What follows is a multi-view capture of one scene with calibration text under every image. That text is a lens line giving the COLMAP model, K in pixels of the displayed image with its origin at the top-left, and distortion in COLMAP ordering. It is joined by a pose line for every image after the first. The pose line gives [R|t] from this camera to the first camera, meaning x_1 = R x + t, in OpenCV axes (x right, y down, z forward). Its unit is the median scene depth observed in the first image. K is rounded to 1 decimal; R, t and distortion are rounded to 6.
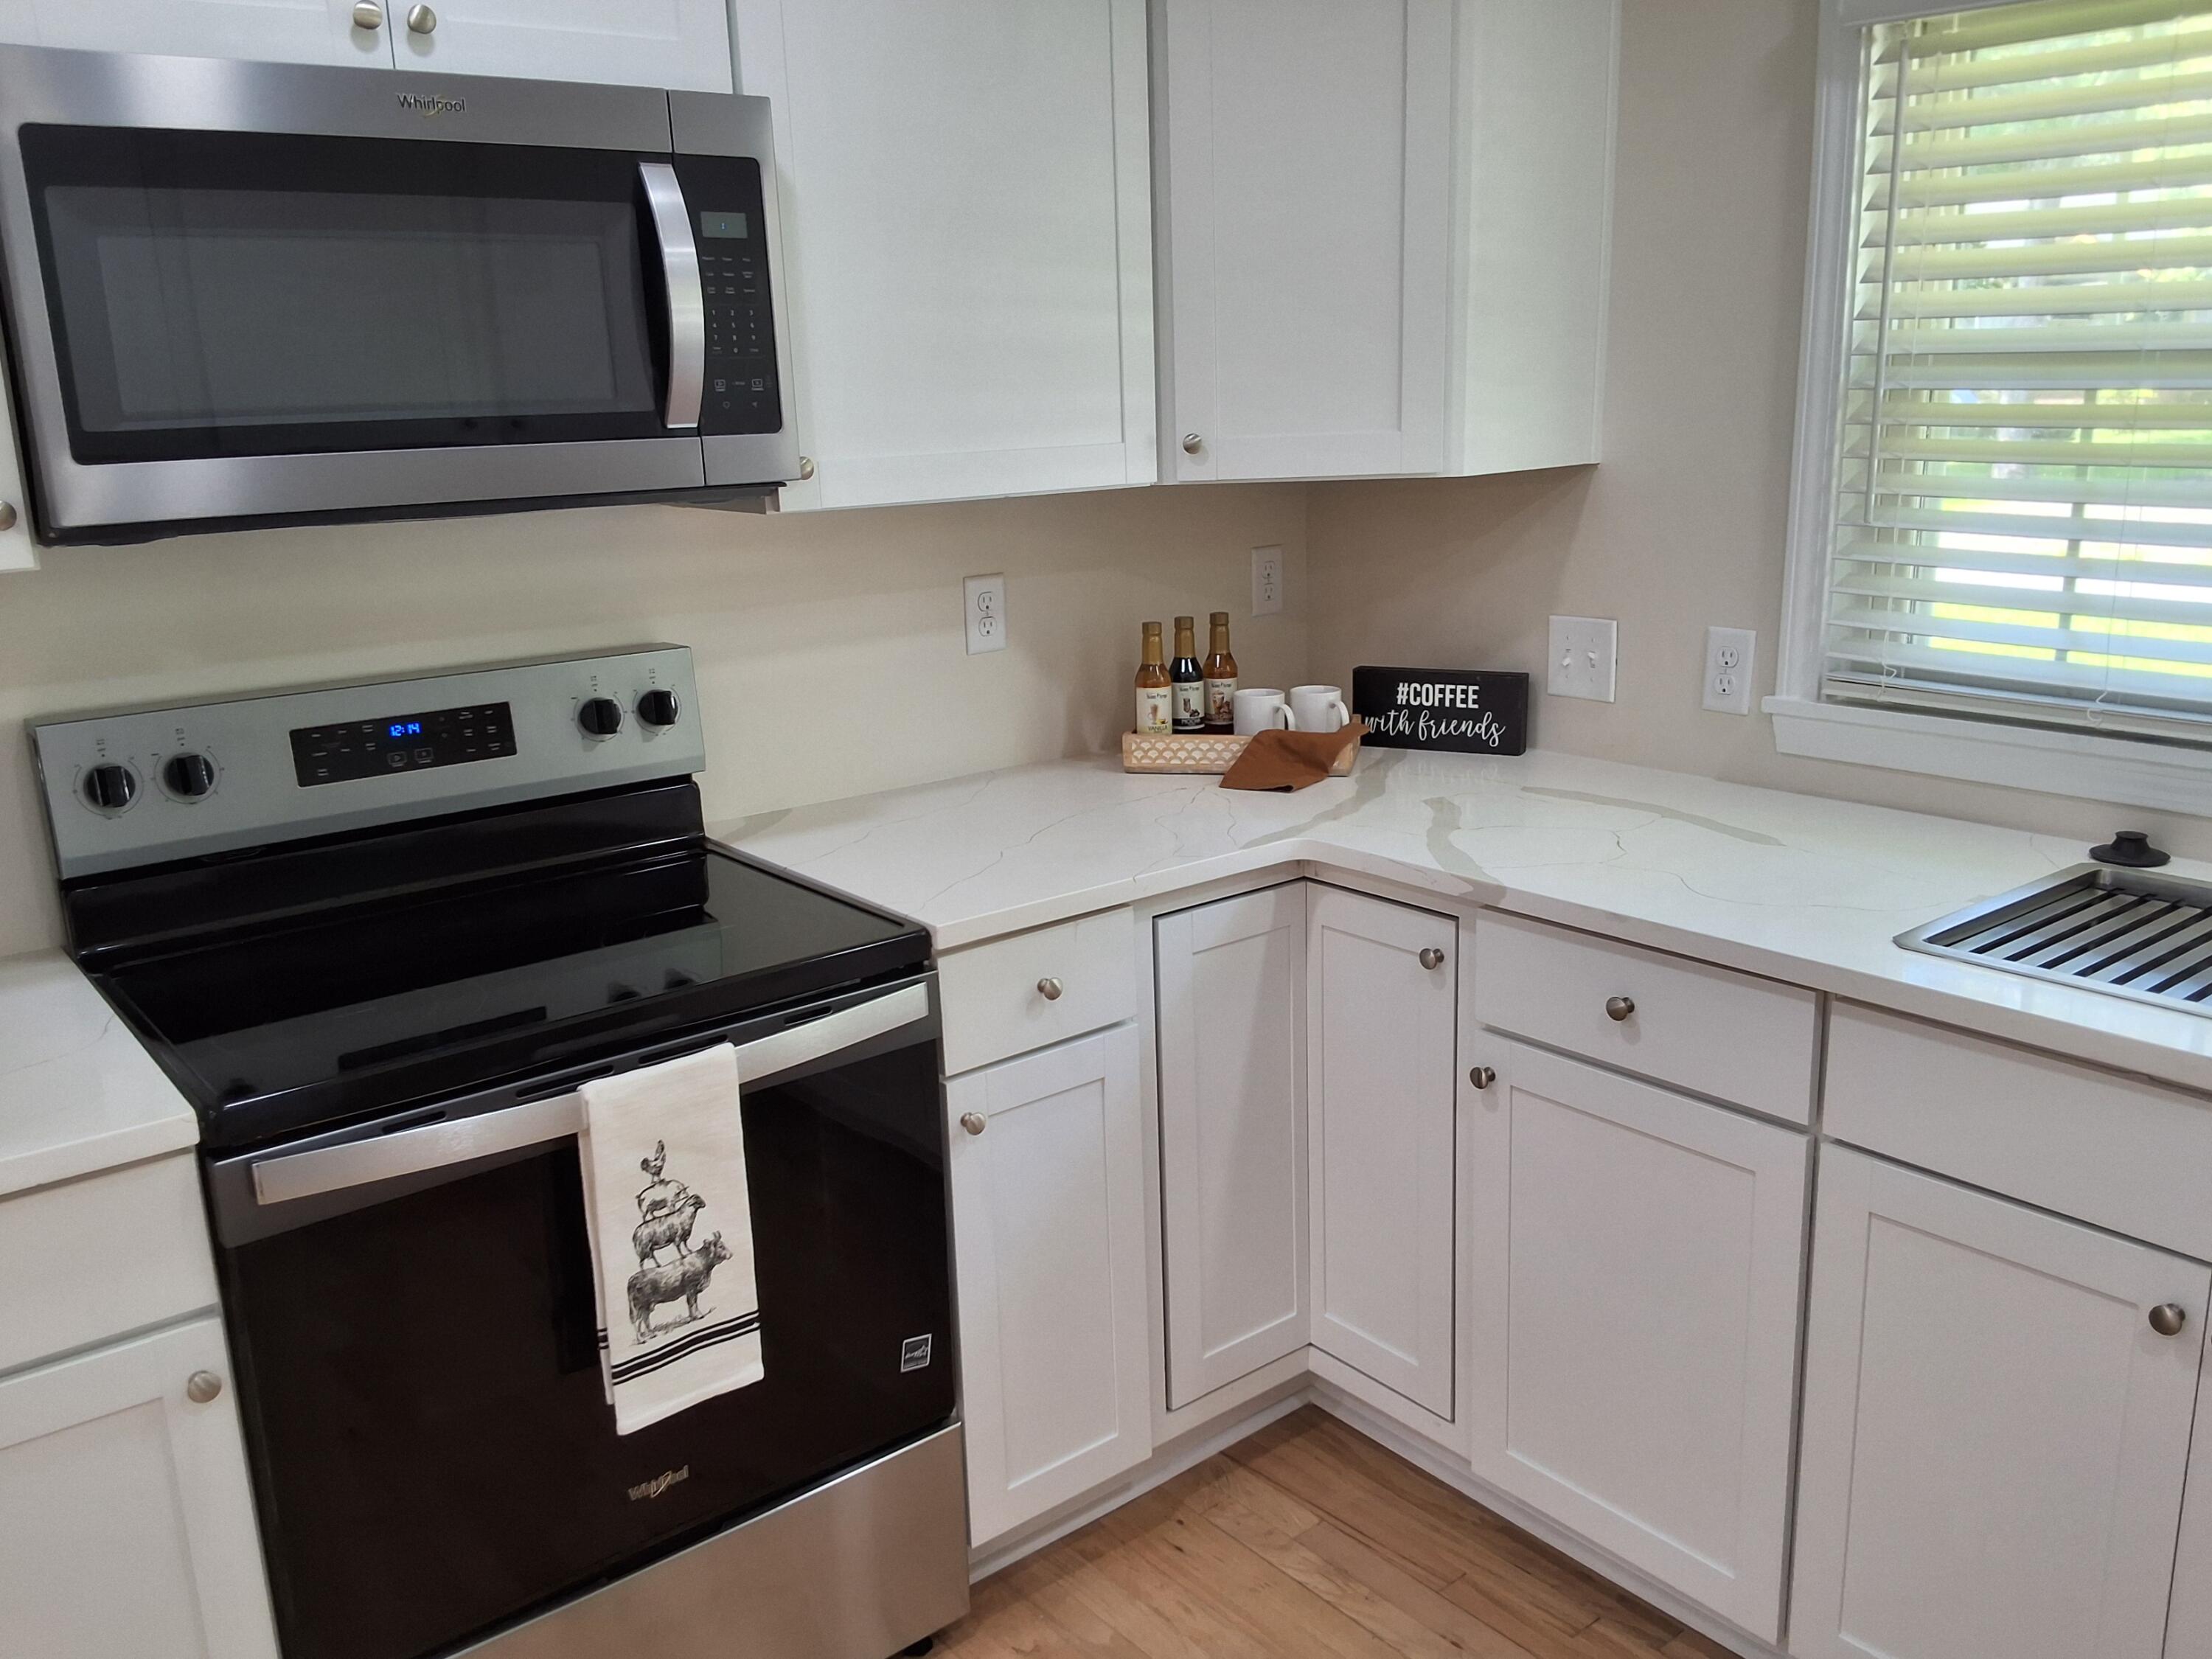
lens RADIAL K [[1773.1, 0, 1131.5], [0, 1773.1, 830.6], [0, 0, 1]] dist [0.139702, -0.224658]
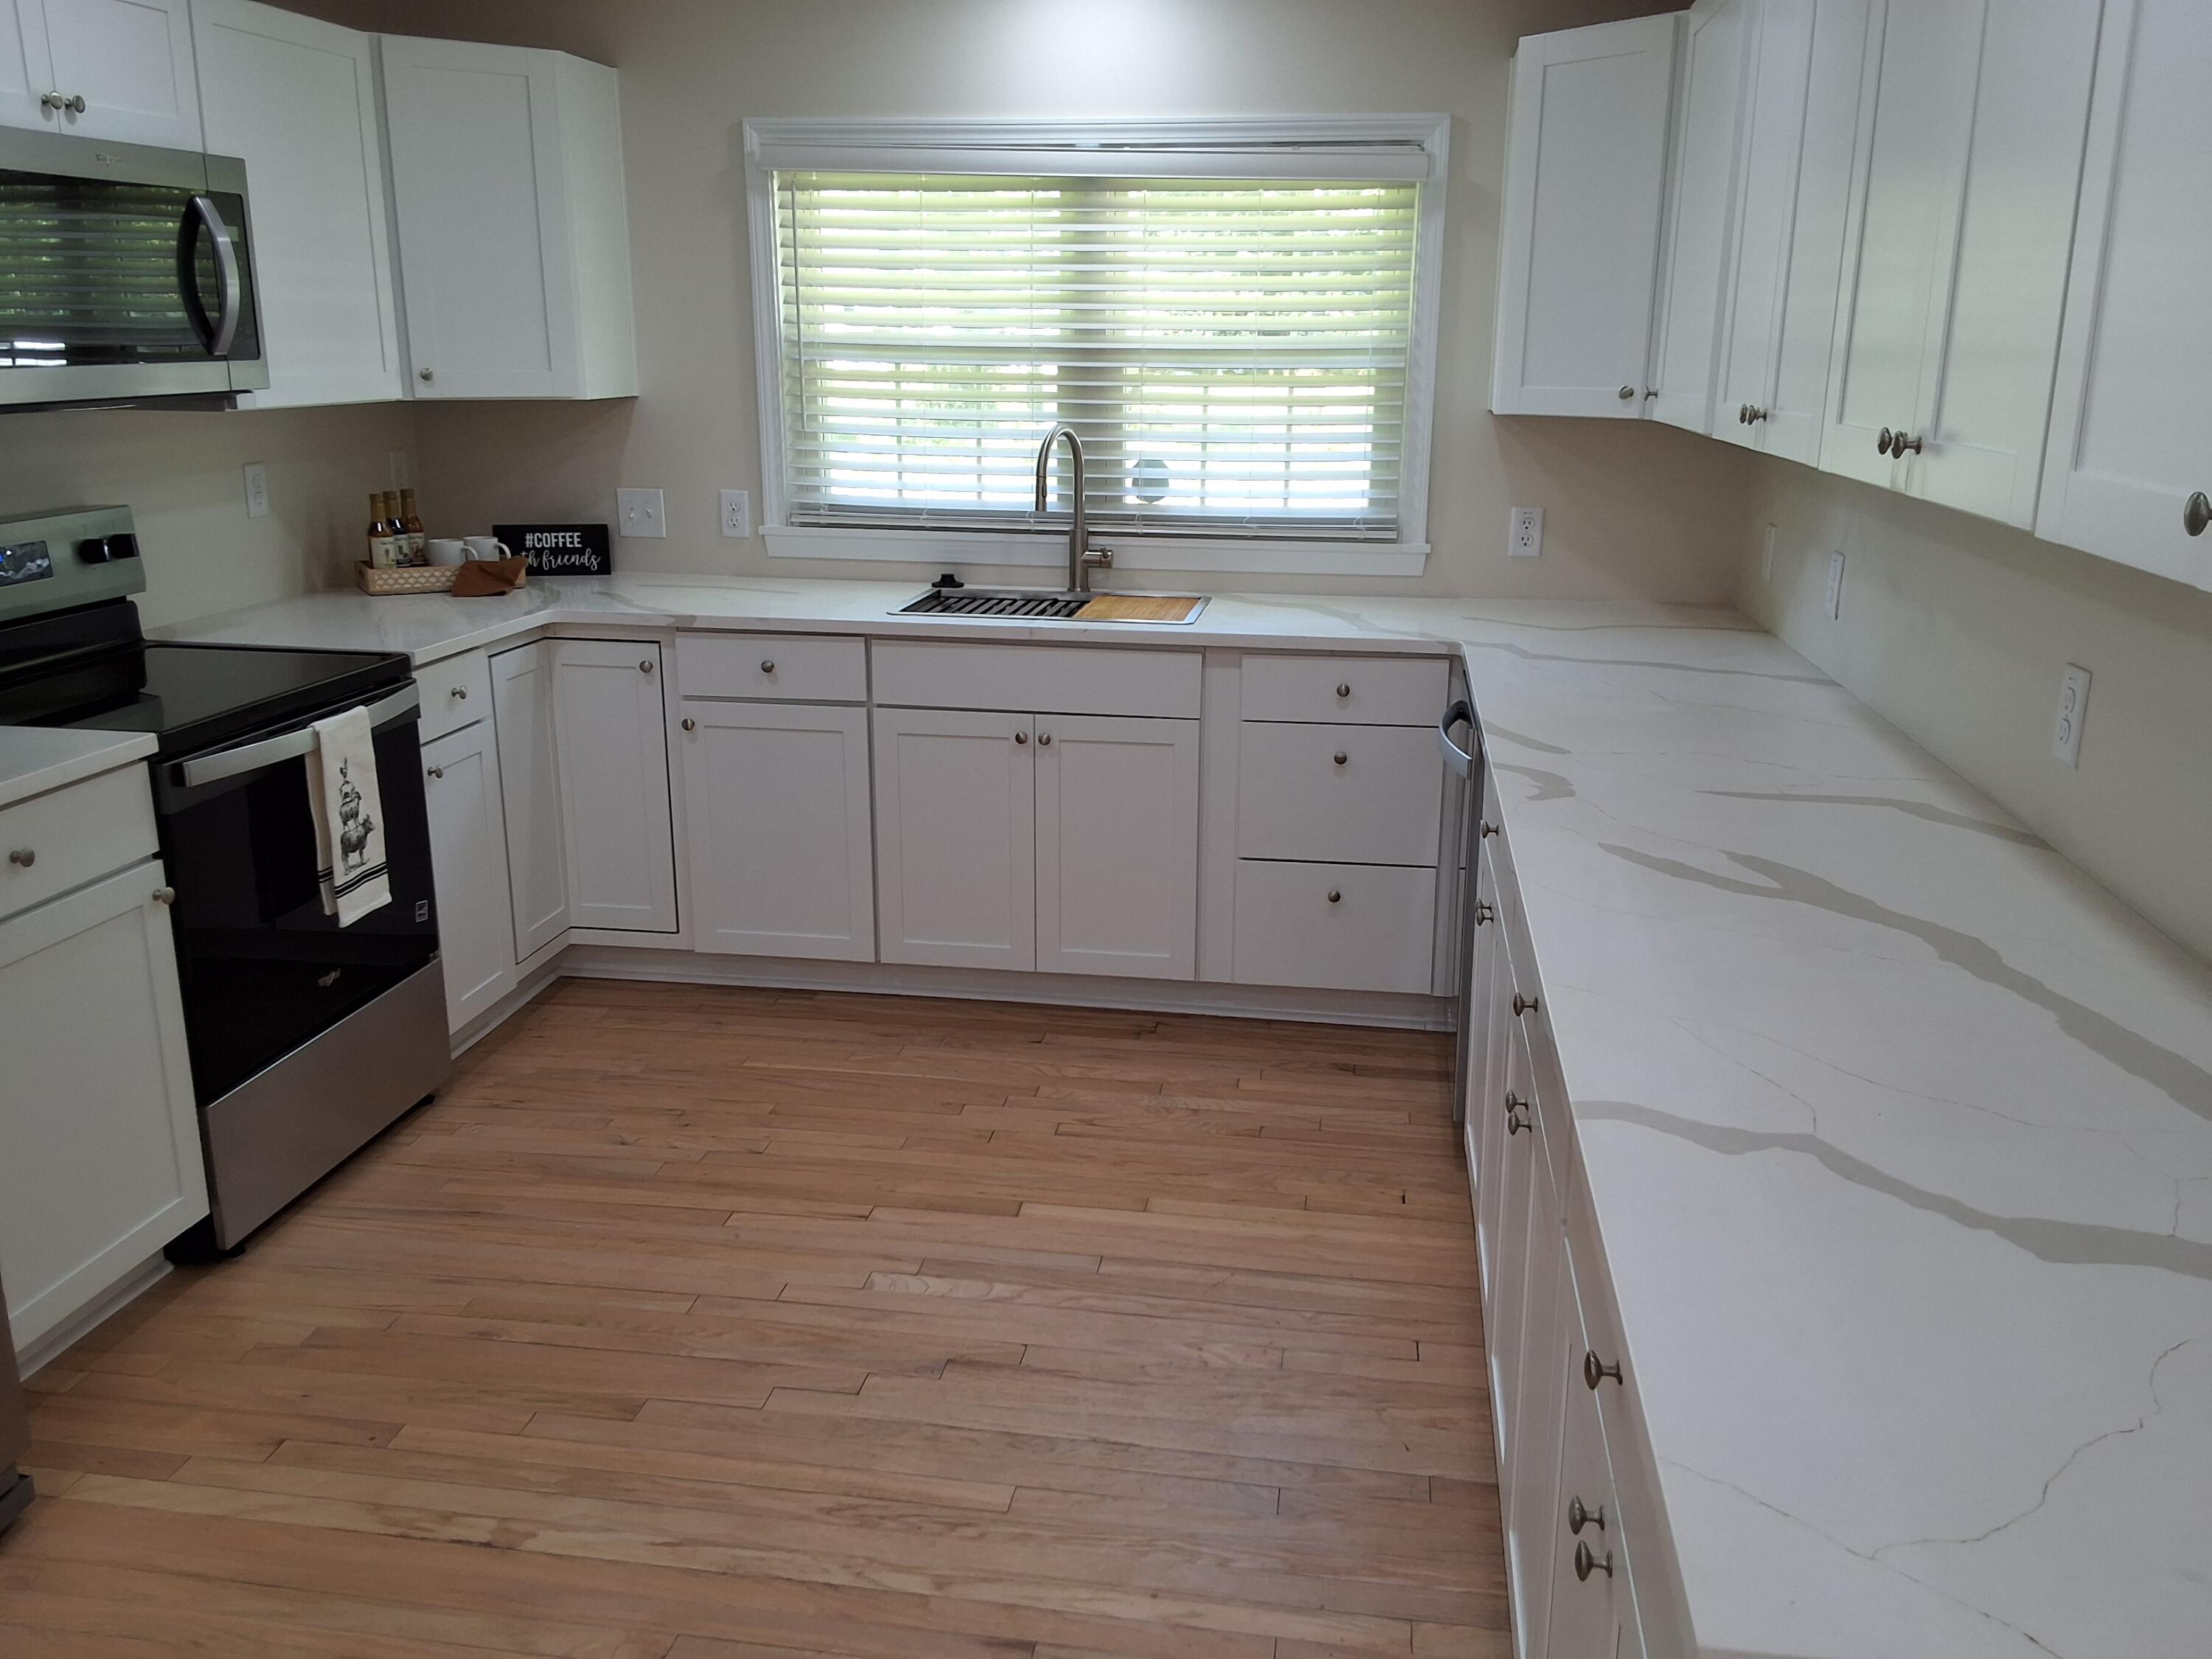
lens RADIAL K [[1773.1, 0, 1131.5], [0, 1773.1, 830.6], [0, 0, 1]] dist [0.139702, -0.224658]
pose [[0.729959, -0.145667, 0.667788, -0.707971], [0.137052, 0.988377, 0.065786, 0.183691], [-0.669609, 0.043501, 0.741439, -0.667729]]
